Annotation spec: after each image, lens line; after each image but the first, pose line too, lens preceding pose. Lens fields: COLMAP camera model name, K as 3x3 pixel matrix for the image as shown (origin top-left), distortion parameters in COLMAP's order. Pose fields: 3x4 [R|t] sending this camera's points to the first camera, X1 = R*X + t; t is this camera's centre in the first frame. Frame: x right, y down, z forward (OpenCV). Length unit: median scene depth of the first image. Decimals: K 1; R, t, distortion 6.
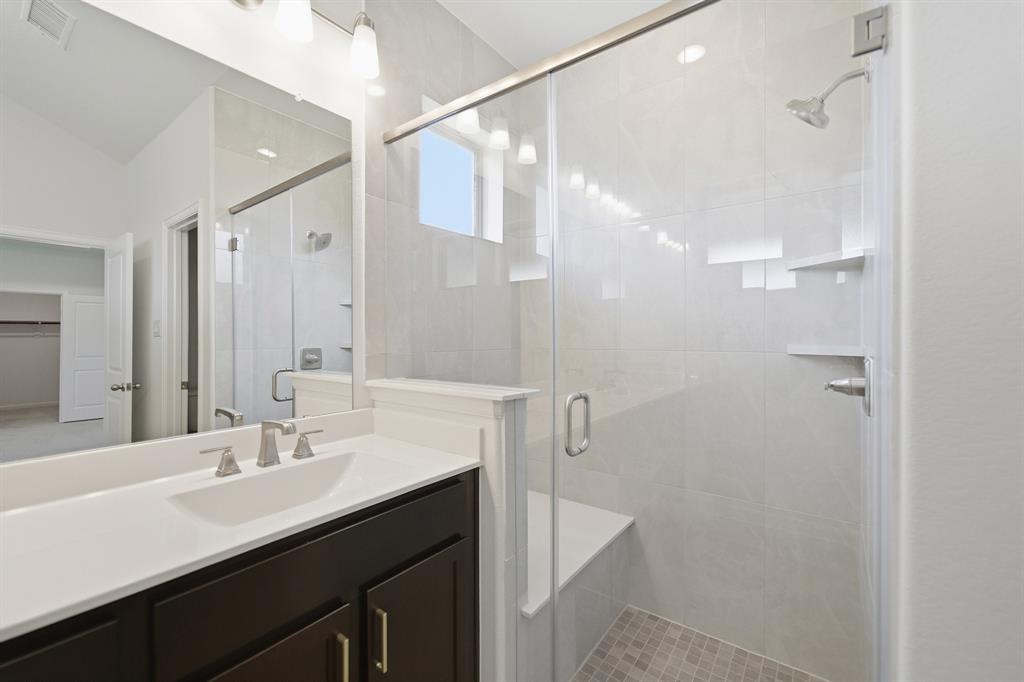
lens RADIAL K [[429.6, 0, 509.1], [0, 429.6, 338.3], [0, 0, 1]] dist [-0.000205, 0.000232]
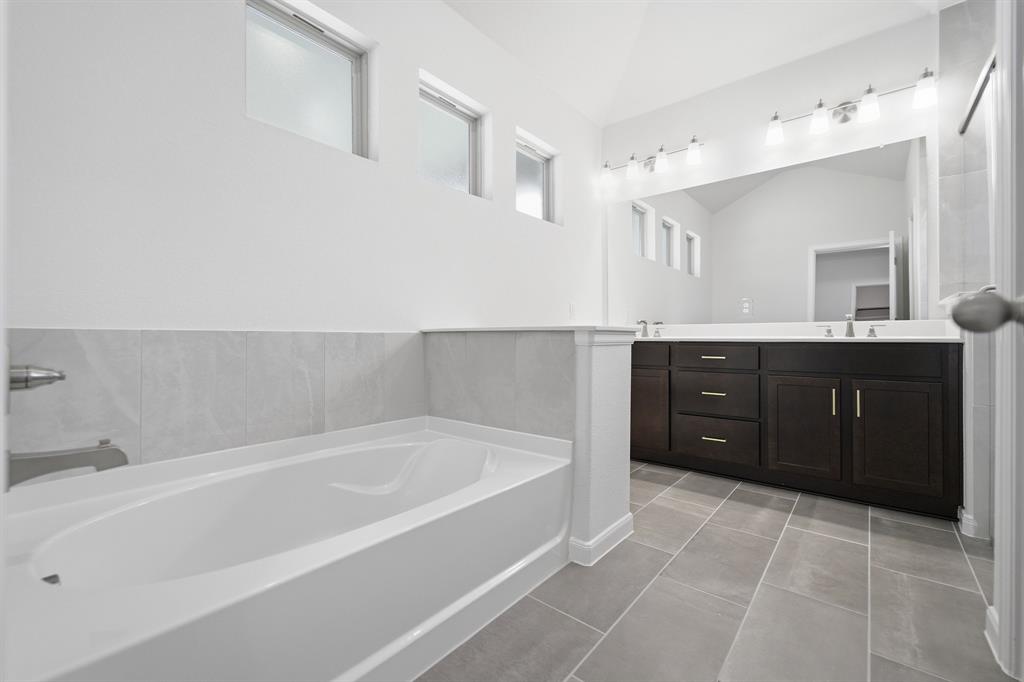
lens RADIAL K [[429.6, 0, 509.1], [0, 429.6, 338.3], [0, 0, 1]] dist [-0.000205, 0.000232]
pose [[-0.050185, 0.000329, -0.998740, 1.244281], [-0.011140, 0.999938, 0.000889, 0.244696], [0.998678, 0.011170, -0.050178, -0.428169]]
